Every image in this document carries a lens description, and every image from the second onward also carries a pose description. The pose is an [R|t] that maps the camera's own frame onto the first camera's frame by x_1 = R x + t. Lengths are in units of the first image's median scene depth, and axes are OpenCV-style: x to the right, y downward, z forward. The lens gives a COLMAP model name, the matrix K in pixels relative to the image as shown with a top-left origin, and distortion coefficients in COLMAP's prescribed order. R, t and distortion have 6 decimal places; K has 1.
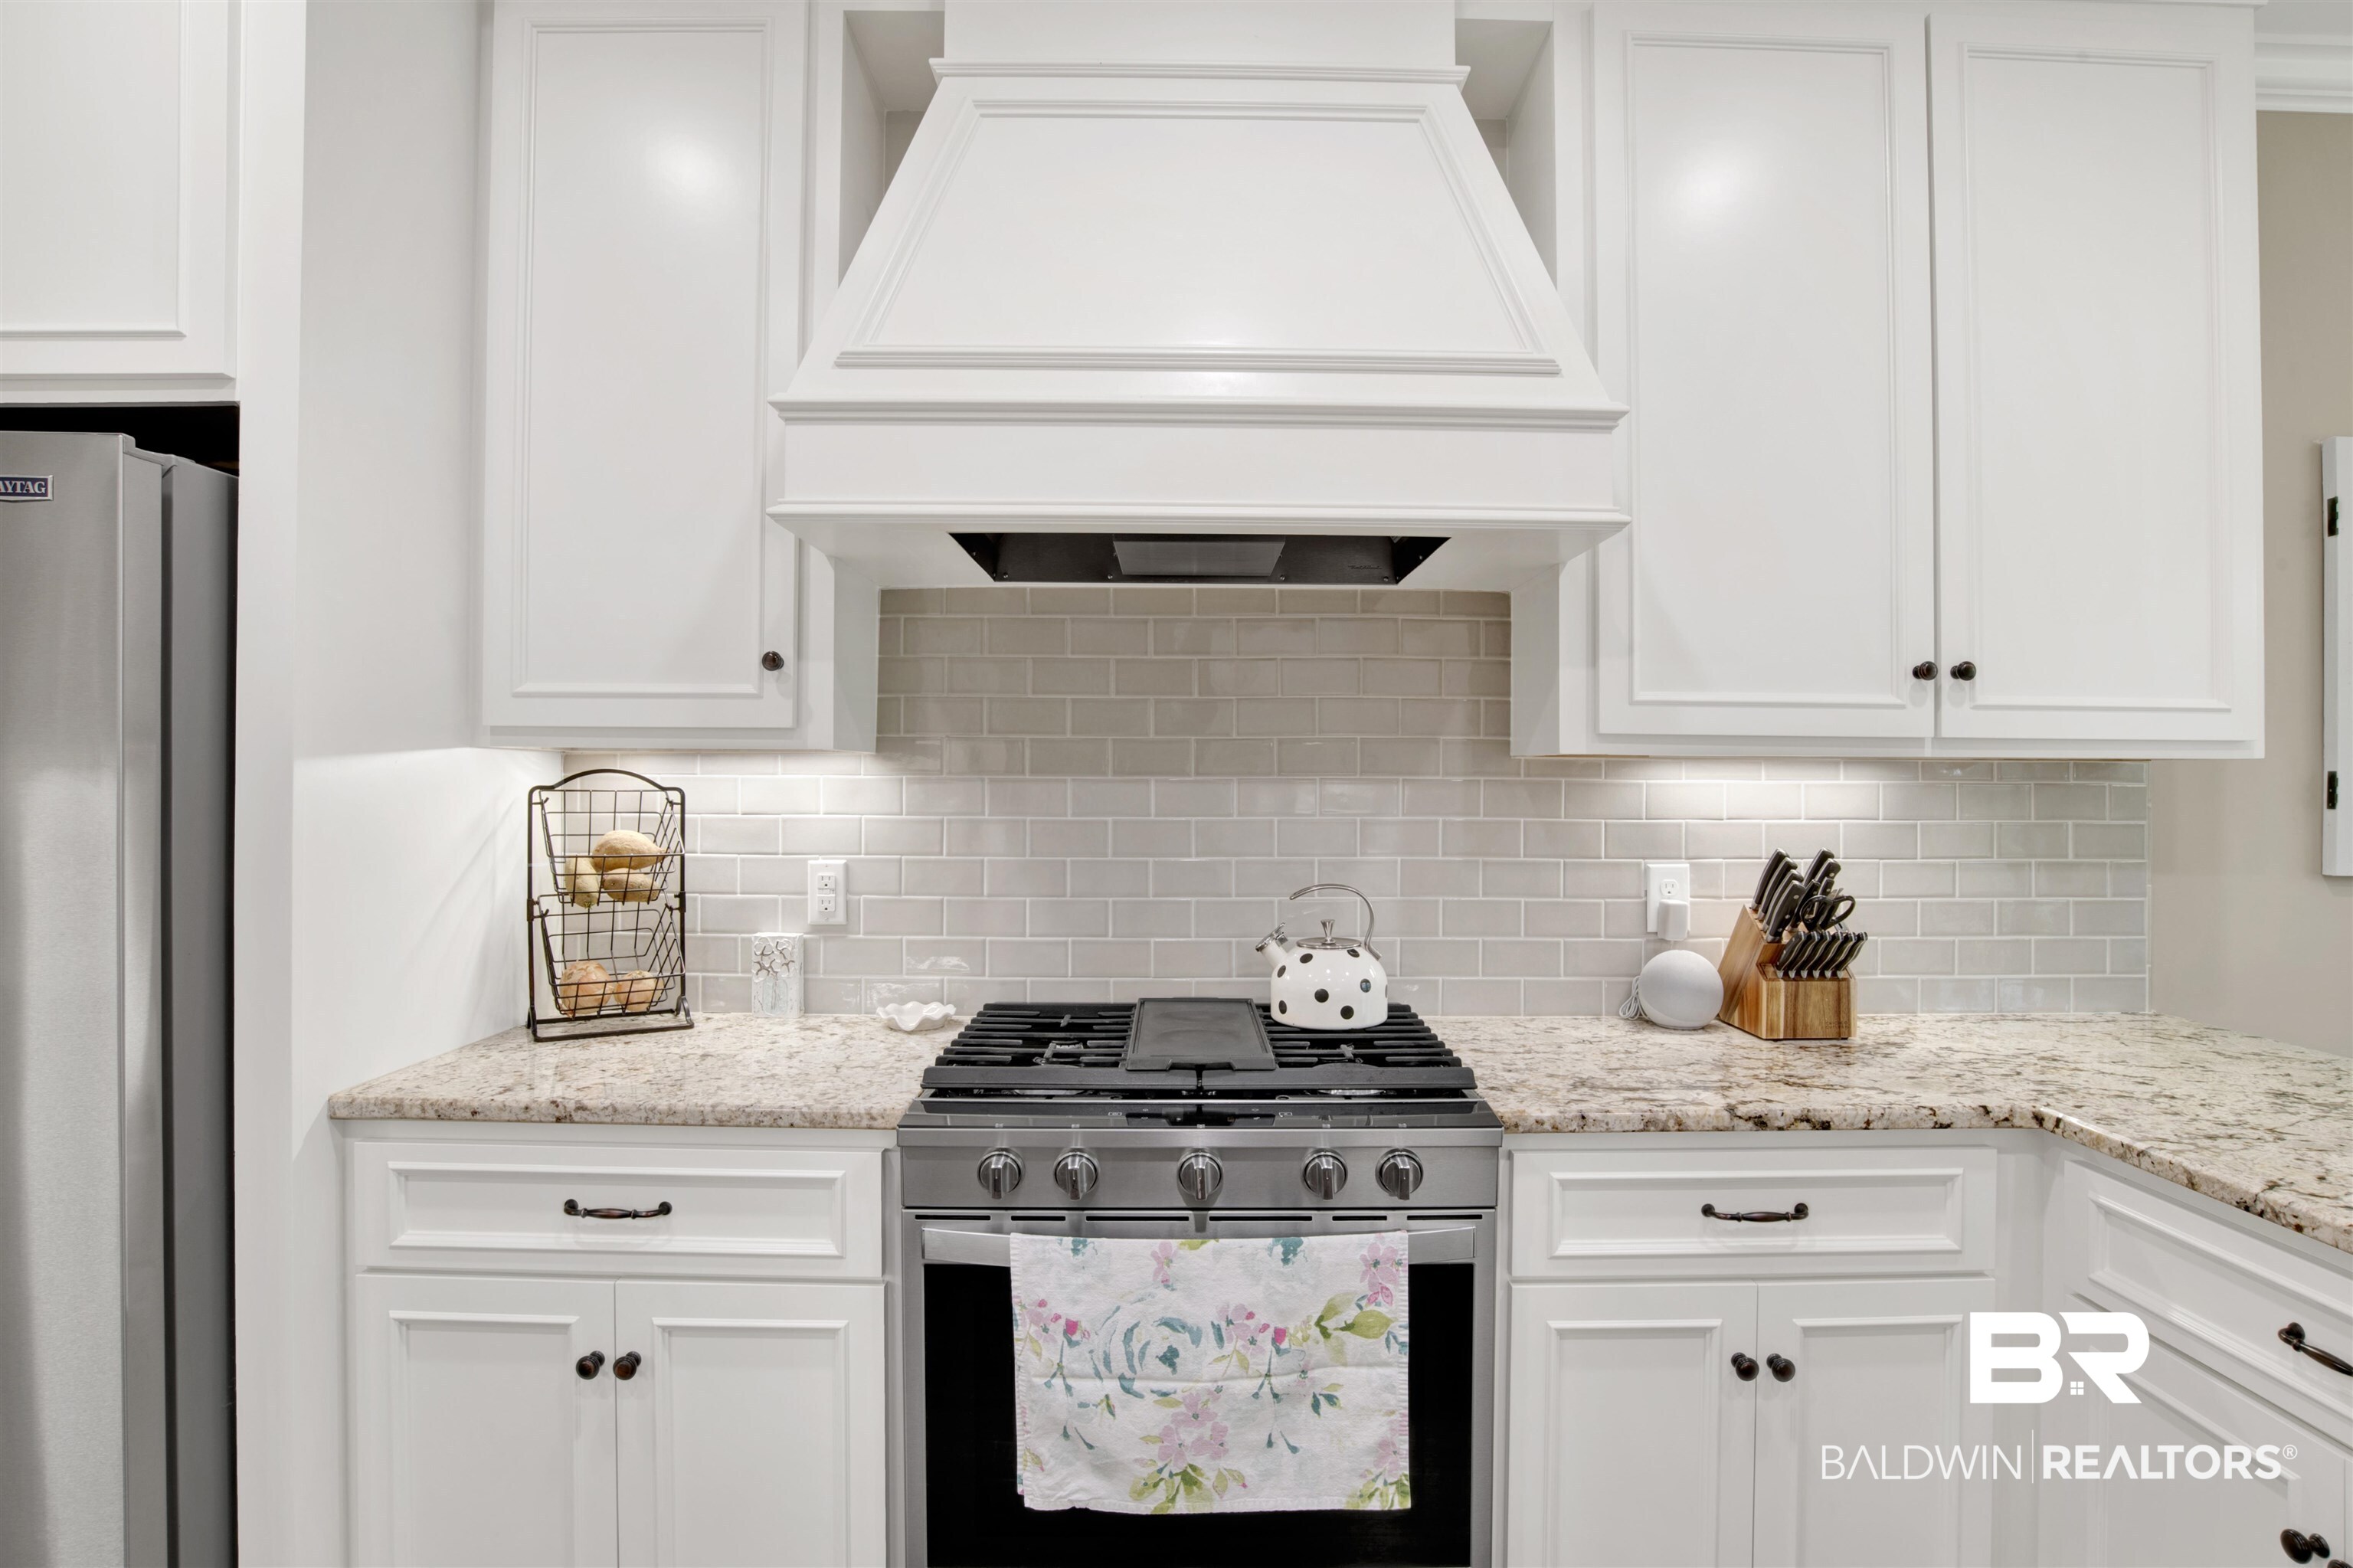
lens RADIAL K [[1251.6, 0, 1192.4], [0, 1251.6, 773.4], [0, 0, 1]] dist [-0.081540, 0.037237]
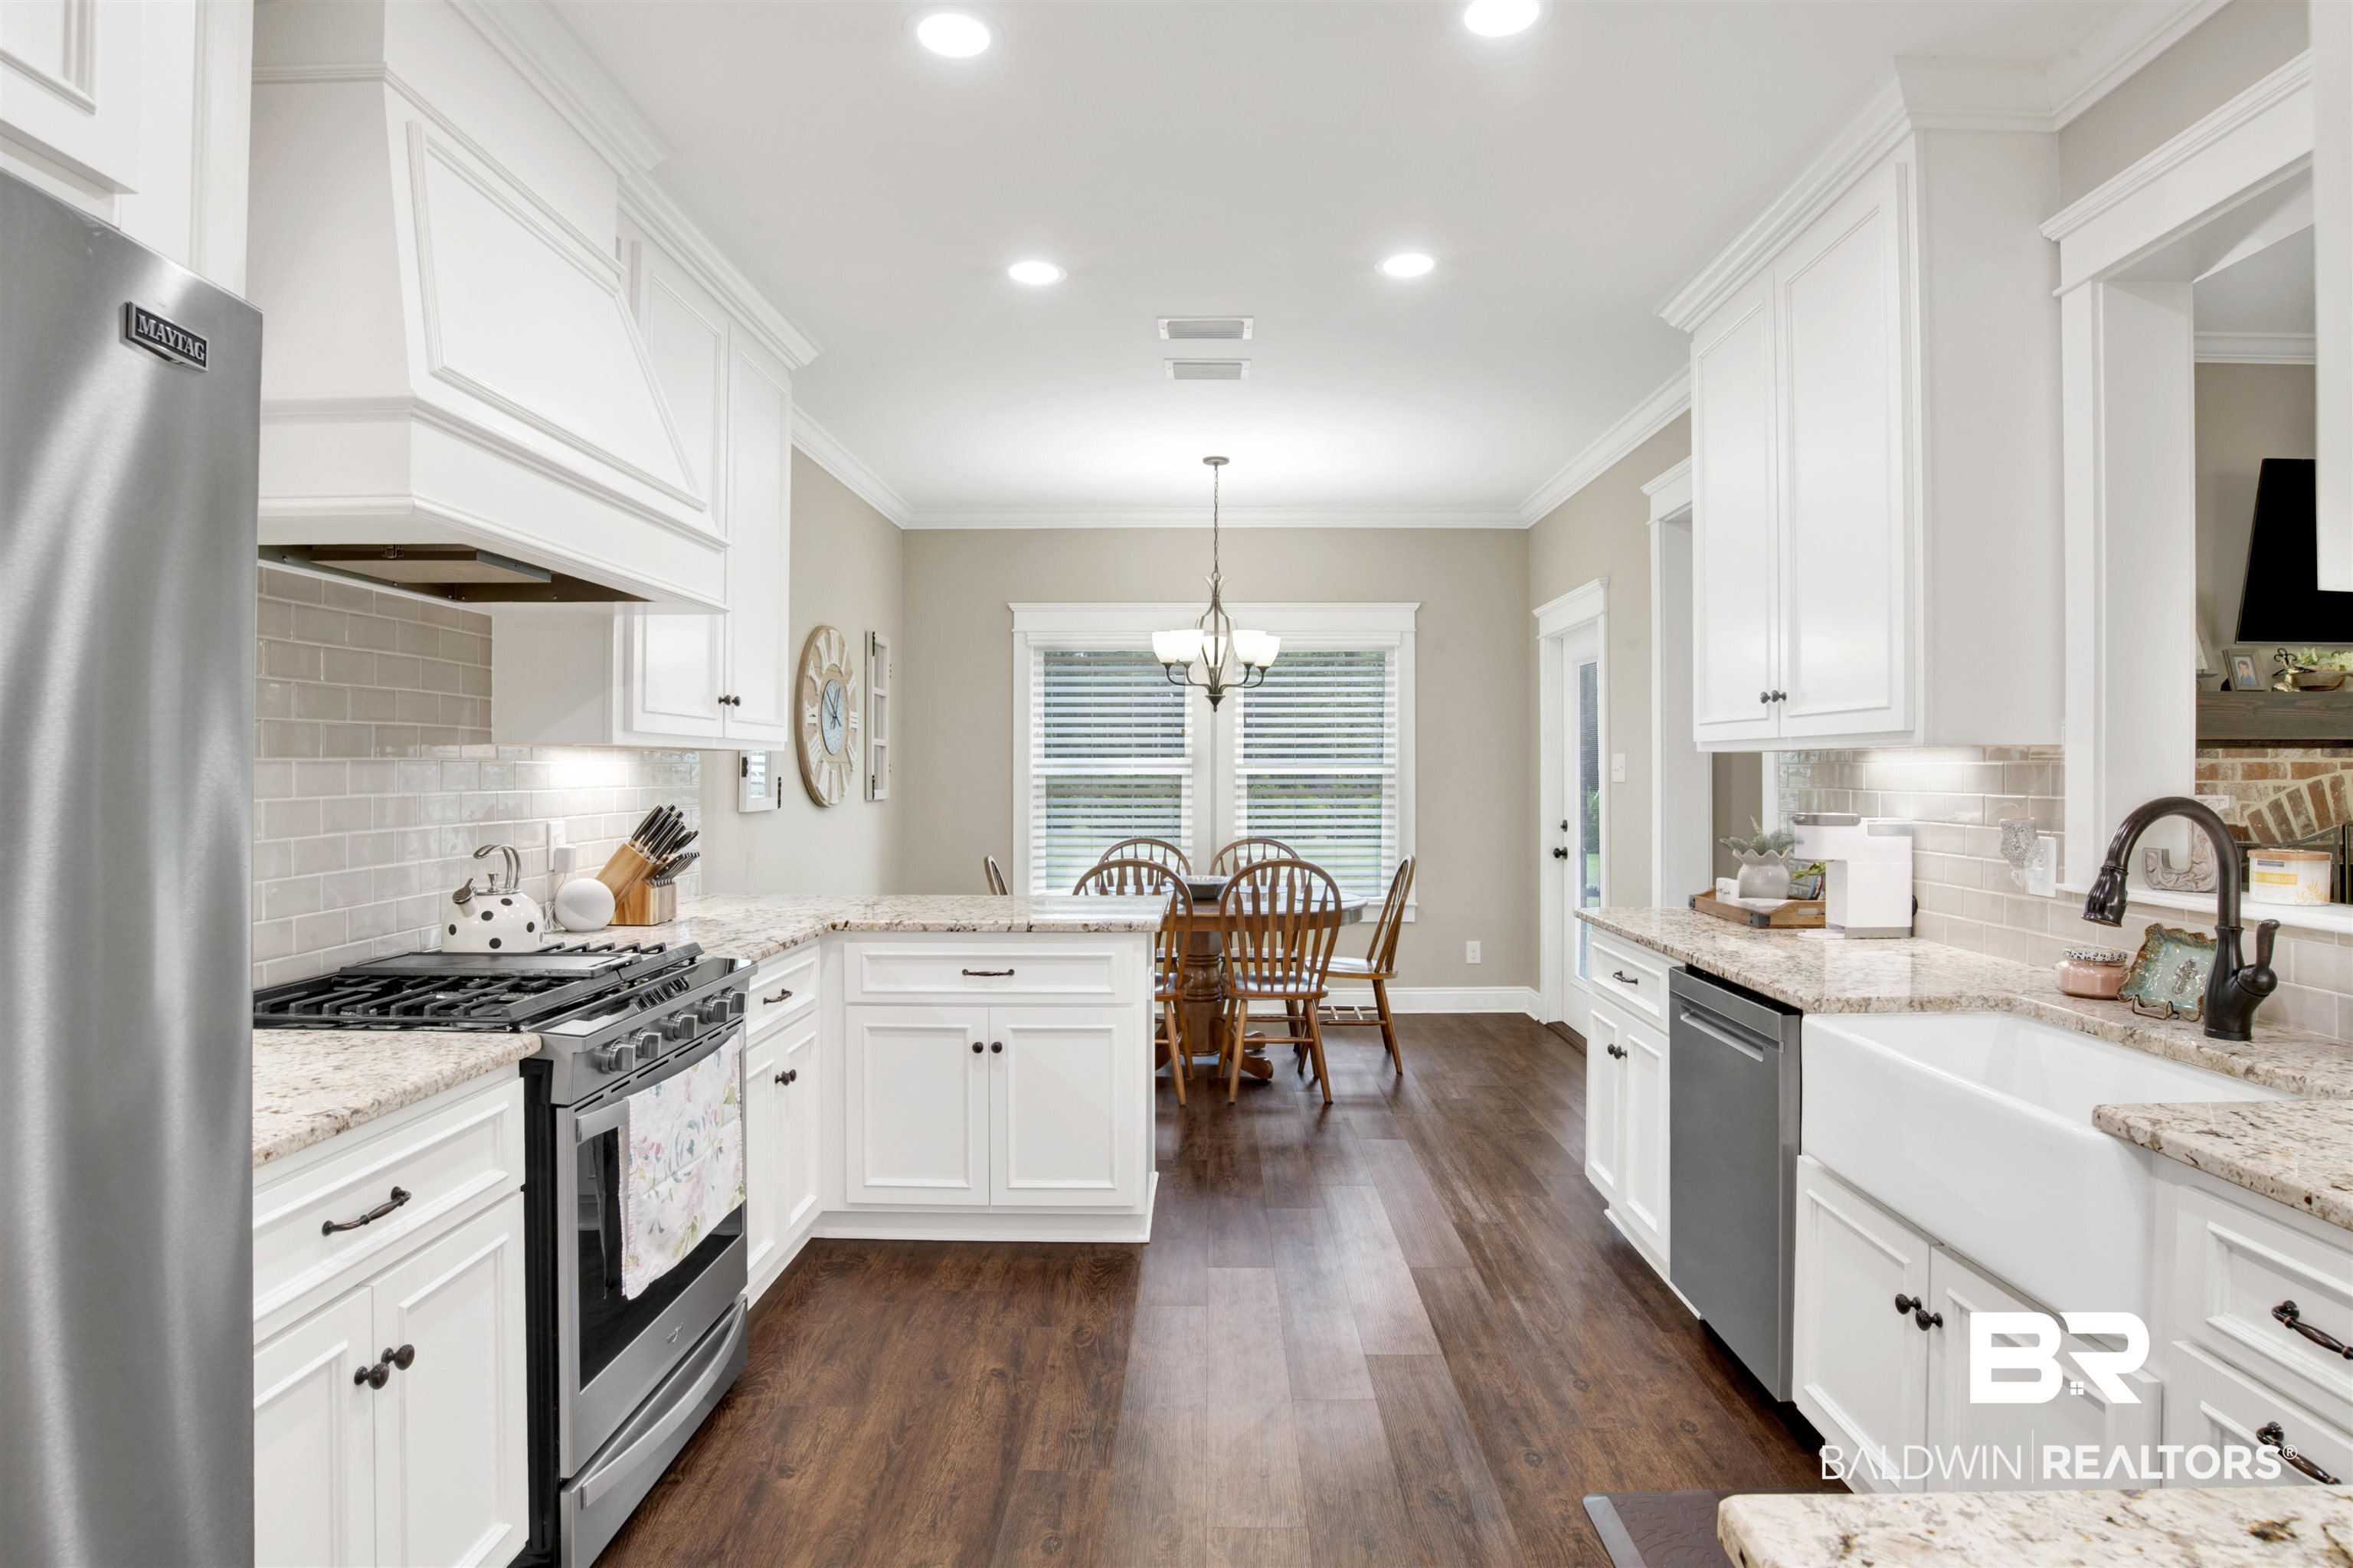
lens RADIAL K [[1256.2, 0, 1188.6], [0, 1256.2, 781.9], [0, 0, 1]] dist [-0.084000, 0.028961]
pose [[0.029564, -0.015757, 0.999439, -1.407346], [-0.010567, 0.999815, 0.016076, -0.001734], [-0.999507, -0.011036, 0.029392, 0.334074]]
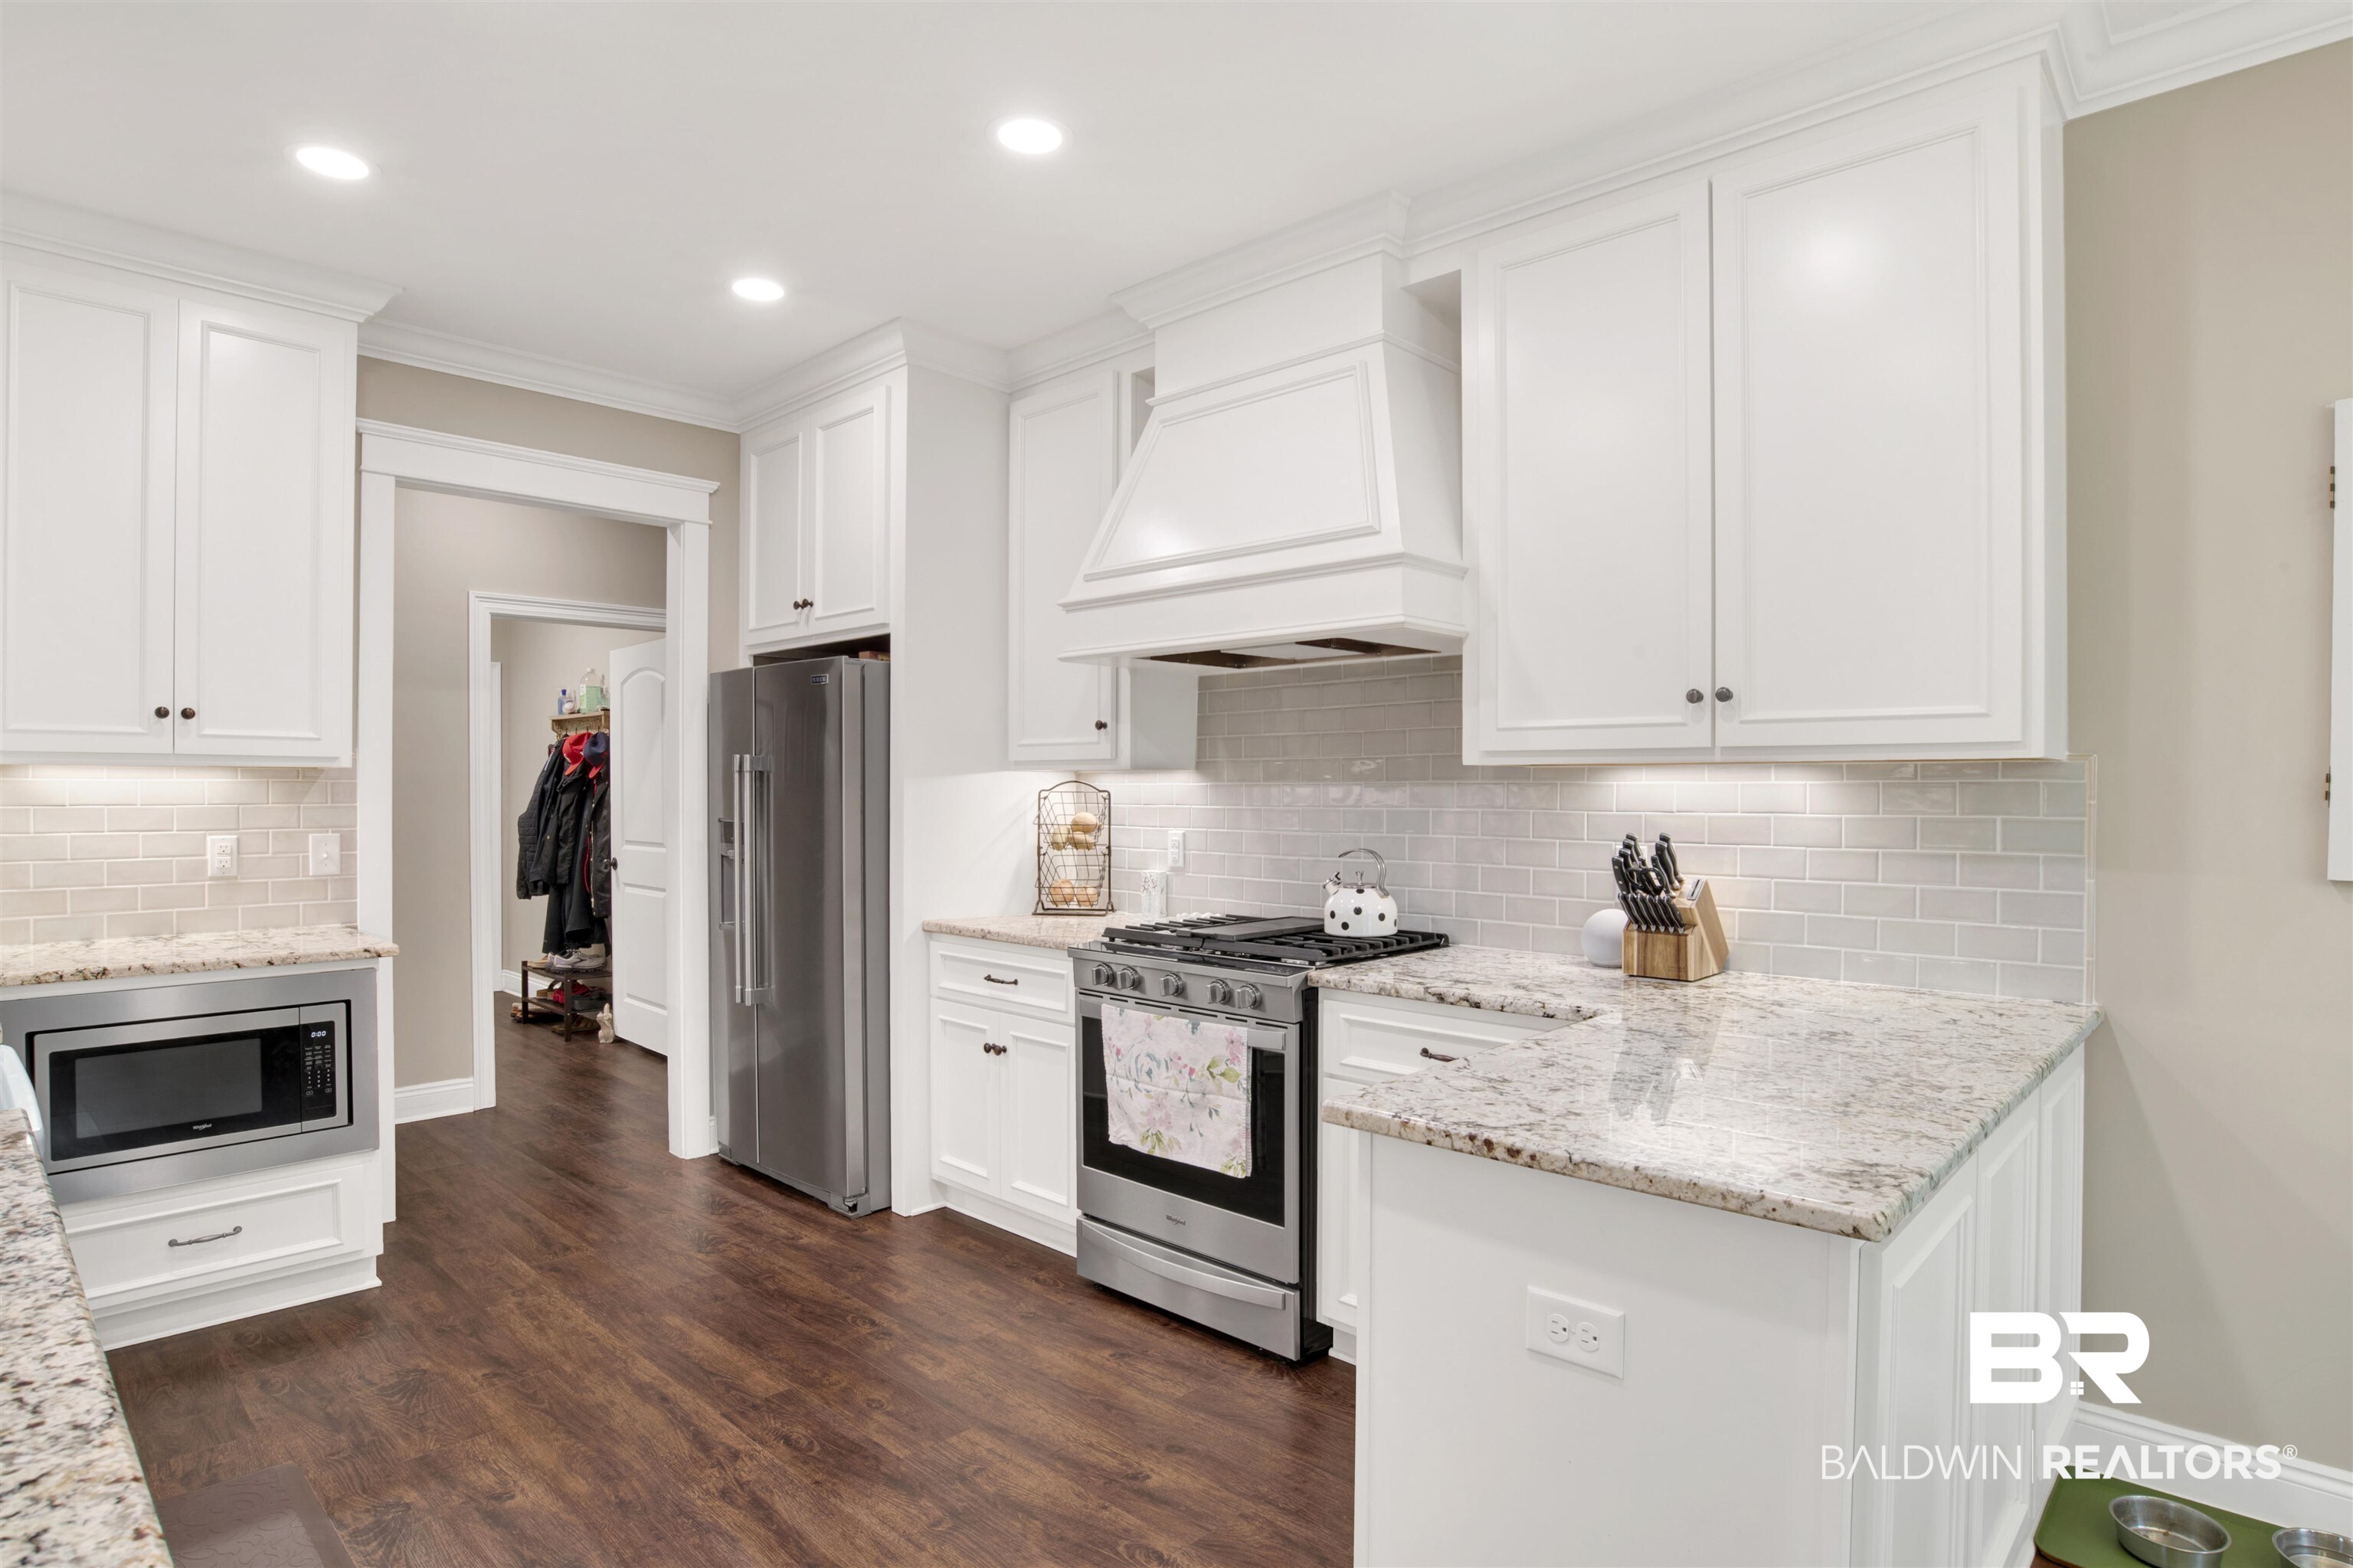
lens RADIAL K [[1256.2, 0, 1188.6], [0, 1256.2, 781.9], [0, 0, 1]] dist [-0.084000, 0.028961]
pose [[0.713057, -0.008703, -0.701052, 1.355981], [0.008949, 0.999954, -0.003311, 0.008142], [0.701049, -0.003913, 0.713102, -0.375108]]
